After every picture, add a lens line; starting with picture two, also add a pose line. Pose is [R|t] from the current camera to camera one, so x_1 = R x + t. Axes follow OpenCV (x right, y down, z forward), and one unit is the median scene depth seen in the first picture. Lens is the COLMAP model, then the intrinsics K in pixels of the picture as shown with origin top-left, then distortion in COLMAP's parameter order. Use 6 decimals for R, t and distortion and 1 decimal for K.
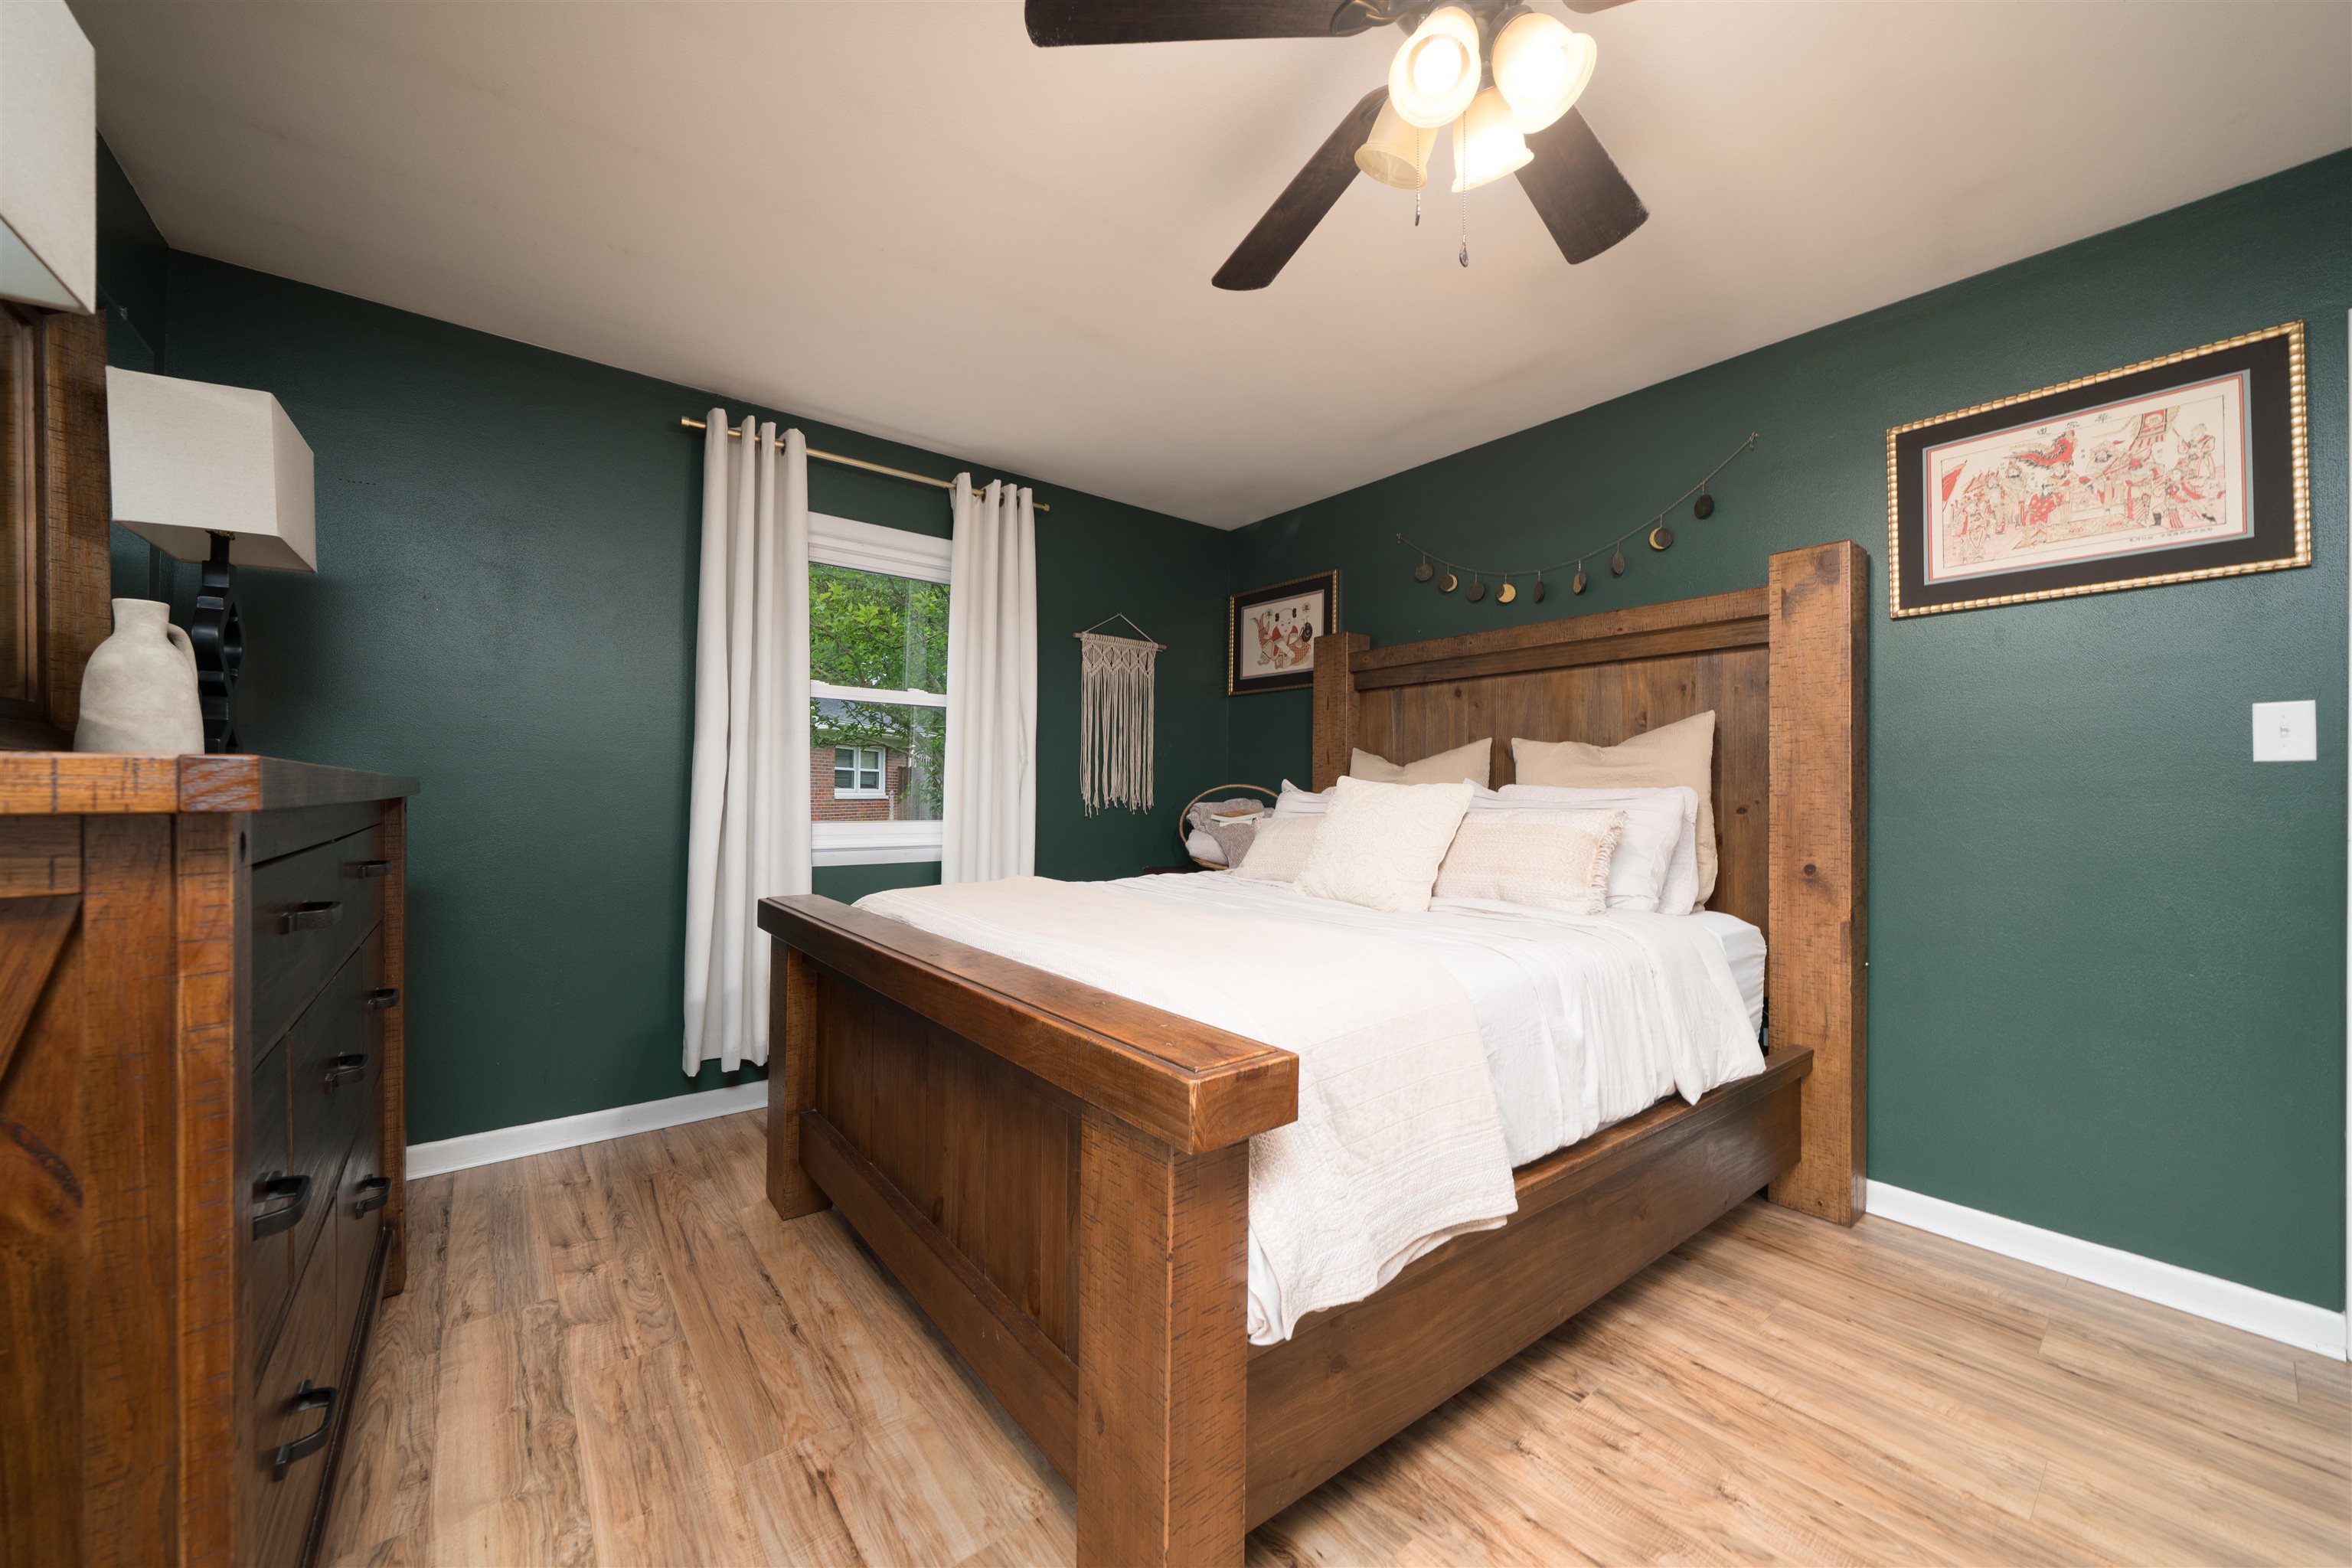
lens RADIAL K [[850.0, 0, 1137.8], [0, 850.0, 775.9], [0, 0, 1]] dist [0.000074, 0.000061]
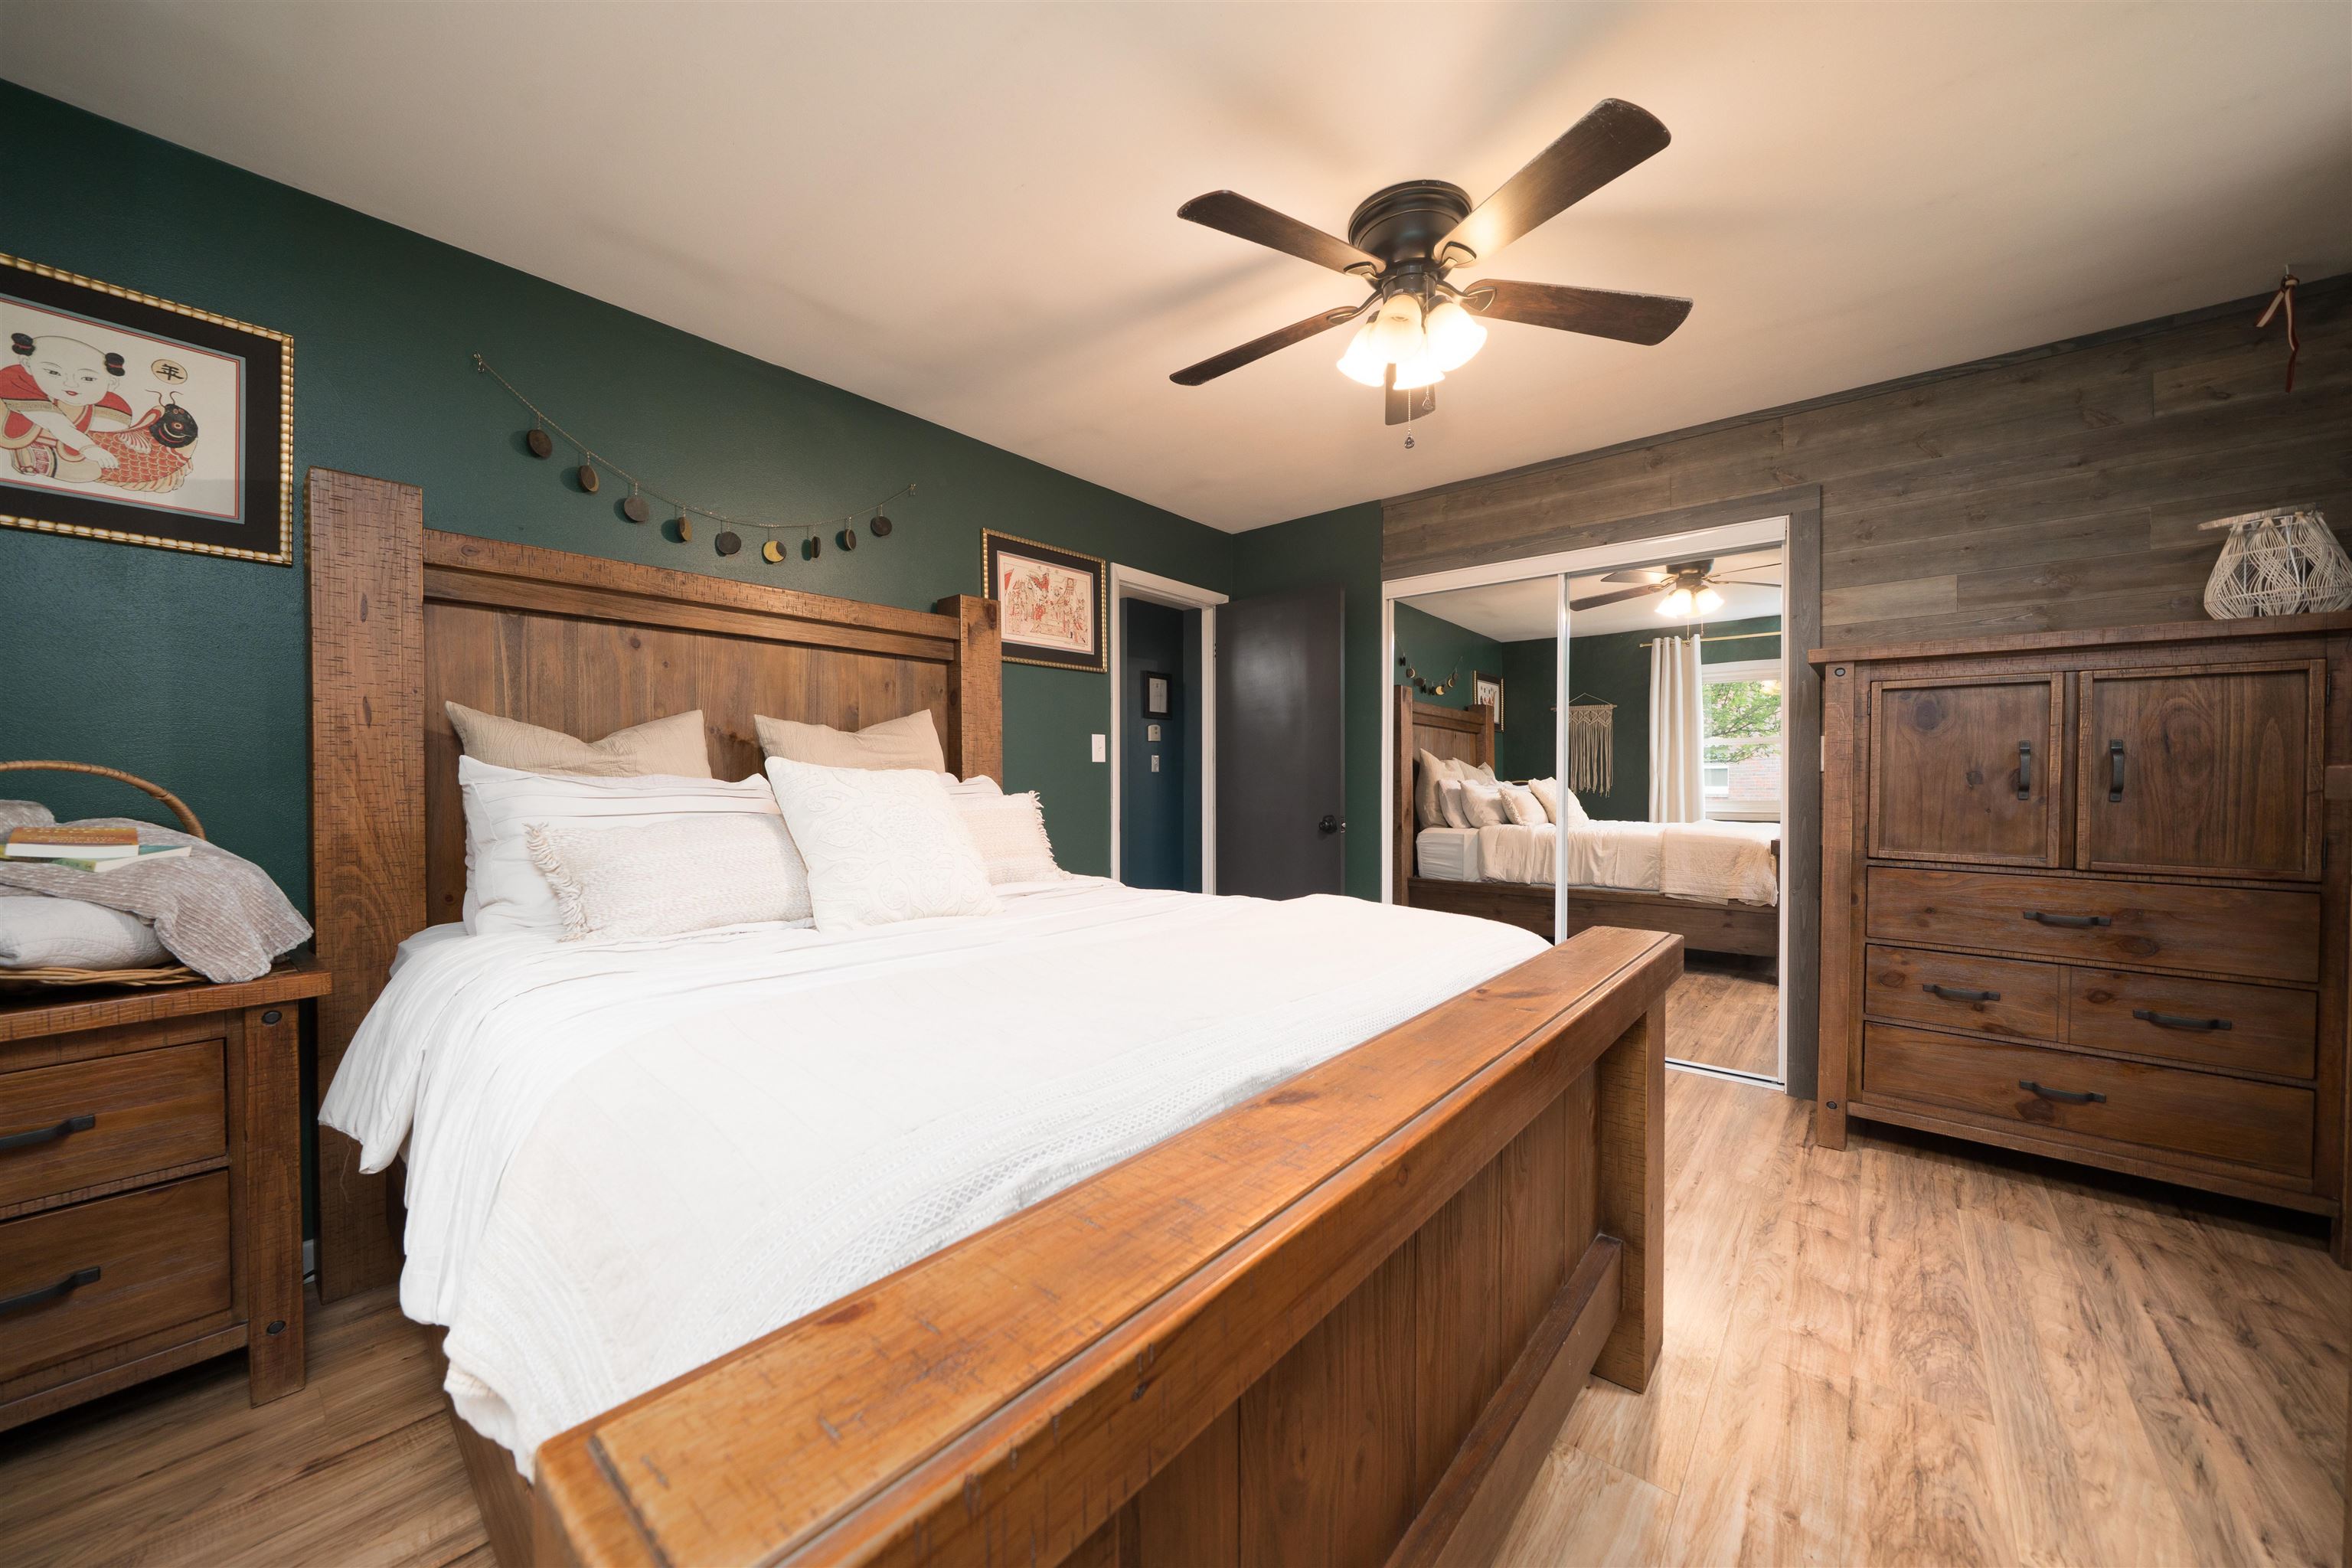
lens RADIAL K [[850.0, 0, 1137.8], [0, 850.0, 775.9], [0, 0, 1]] dist [0.000074, 0.000061]
pose [[-0.194436, -0.017517, 0.980759, -0.475395], [-0.030326, 0.999470, 0.011839, -0.004880], [-0.980446, -0.027441, -0.194864, 0.786402]]
